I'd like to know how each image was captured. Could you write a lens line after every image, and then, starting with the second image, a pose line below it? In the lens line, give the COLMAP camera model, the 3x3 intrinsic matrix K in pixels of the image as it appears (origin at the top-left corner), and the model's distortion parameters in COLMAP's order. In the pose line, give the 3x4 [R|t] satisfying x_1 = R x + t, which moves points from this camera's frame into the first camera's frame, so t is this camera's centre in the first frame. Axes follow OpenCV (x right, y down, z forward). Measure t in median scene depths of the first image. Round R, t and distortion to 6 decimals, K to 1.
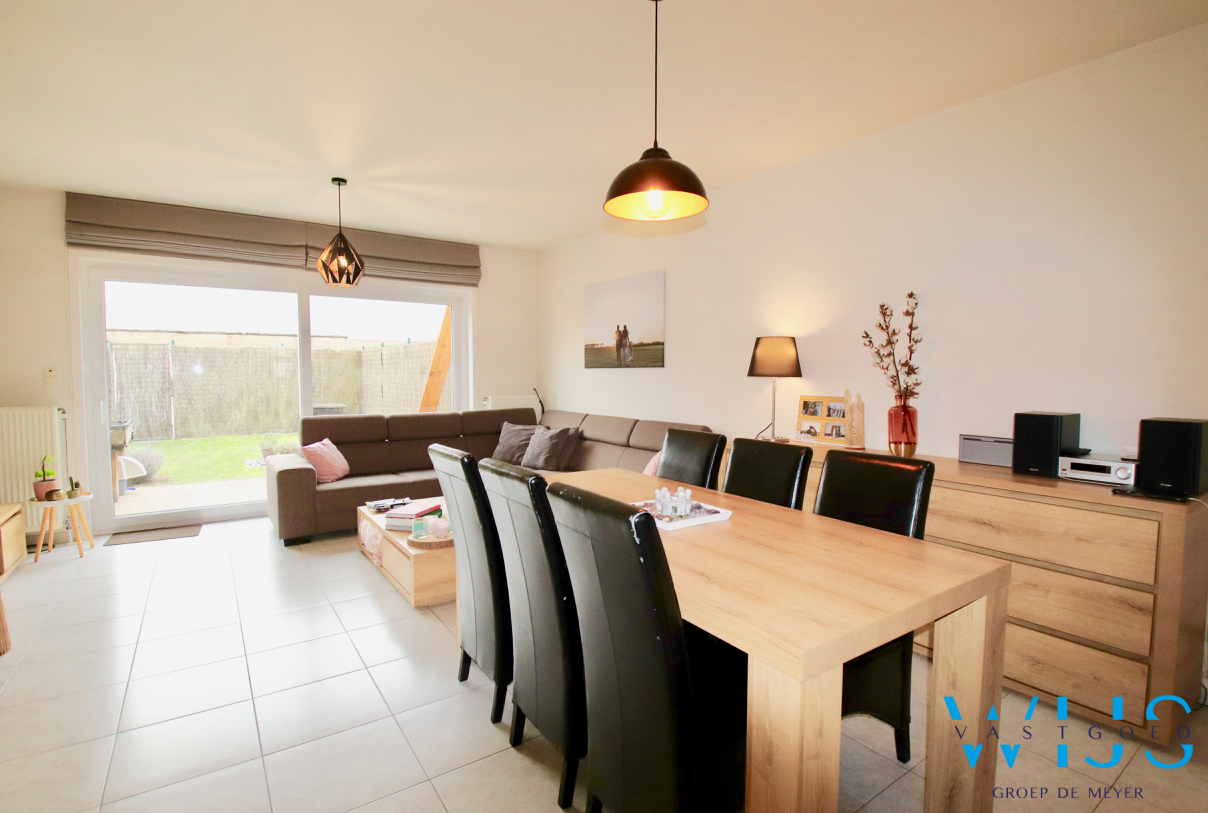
lens RADIAL K [[565.9, 0, 619.0], [0, 565.9, 402.9], [0, 0, 1]] dist [-0.001149, -0.024120]
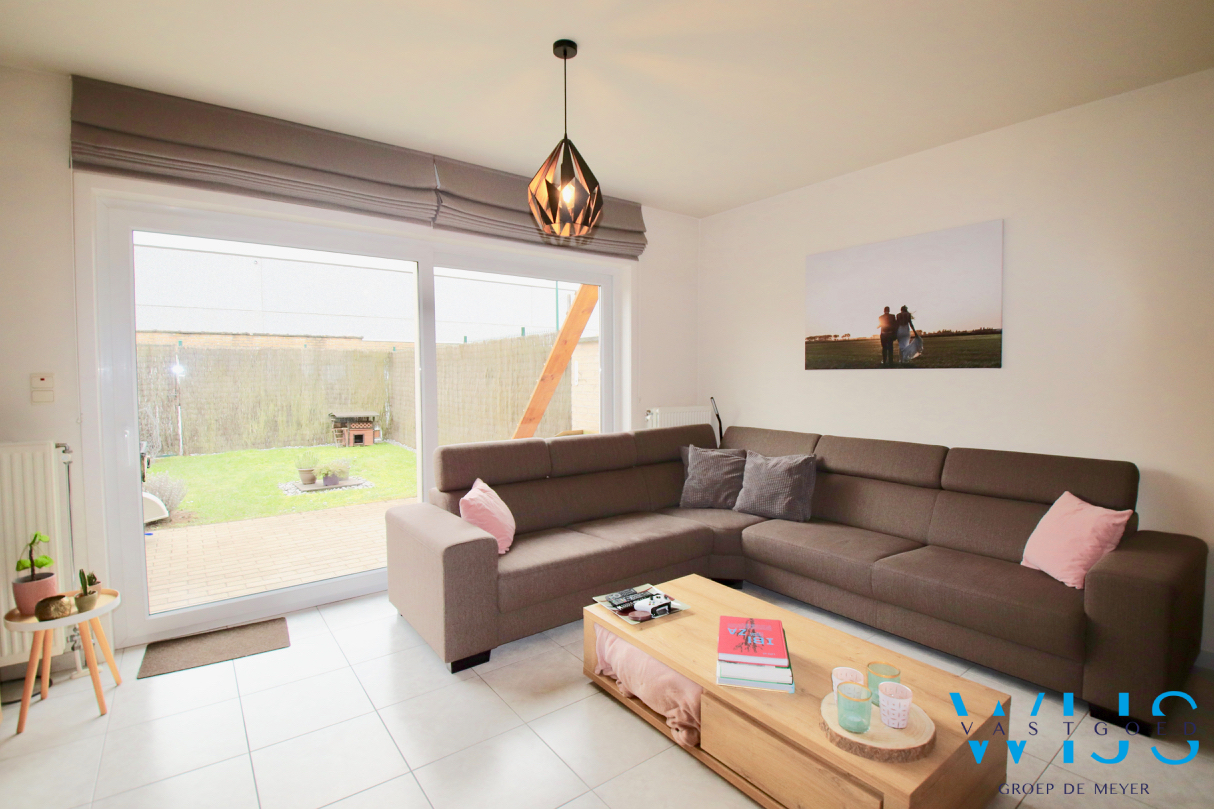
lens RADIAL K [[555.4, 0, 603.3], [0, 555.4, 396.8], [0, 0, 1]] dist [0.012210, -0.026345]
pose [[0.999945, -0.006928, 0.007819, -0.358961], [0.007029, 0.999891, -0.012957, -0.022377], [-0.007729, 0.013011, 0.999885, 0.336473]]
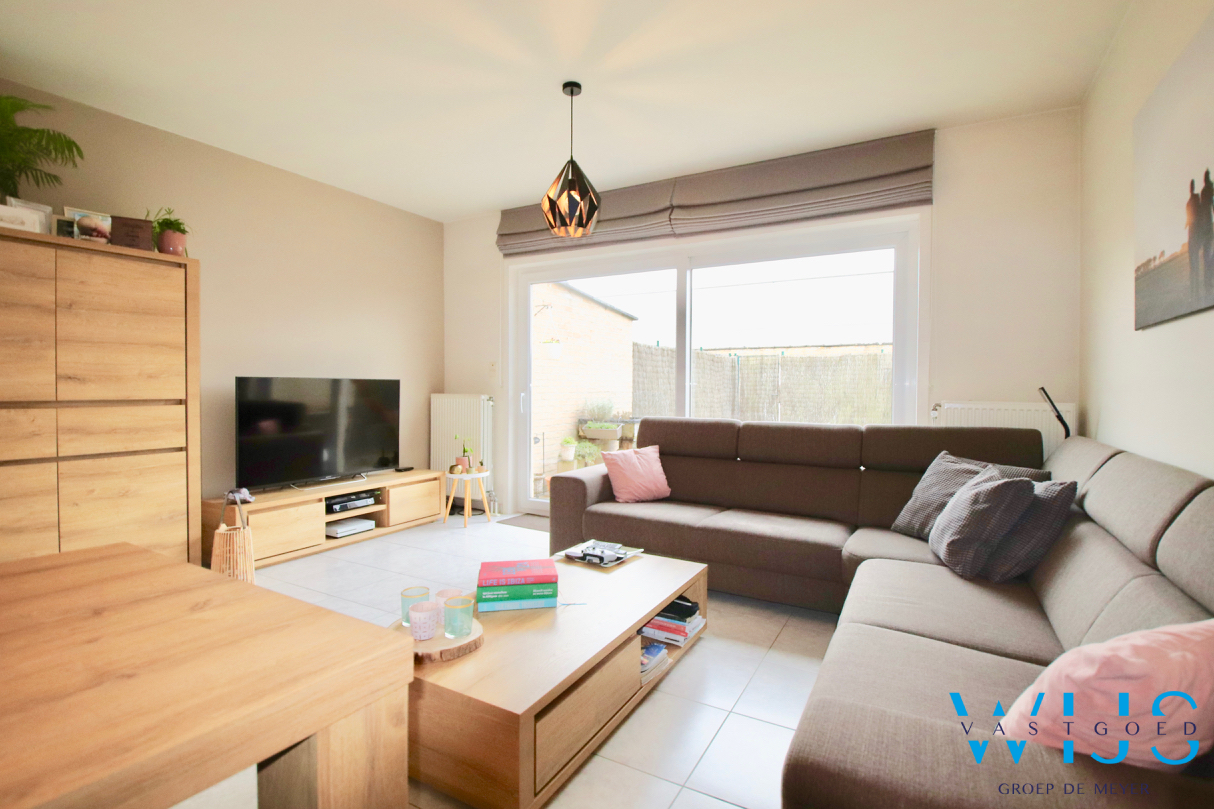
lens RADIAL K [[566.9, 0, 614.1], [0, 566.9, 402.6], [0, 0, 1]] dist [0.022156, -0.029438]
pose [[0.413783, 0.023977, -0.910060, 0.155930], [-0.052776, 0.998604, 0.002313, 0.004727], [0.908845, 0.047072, 0.414470, 0.591203]]
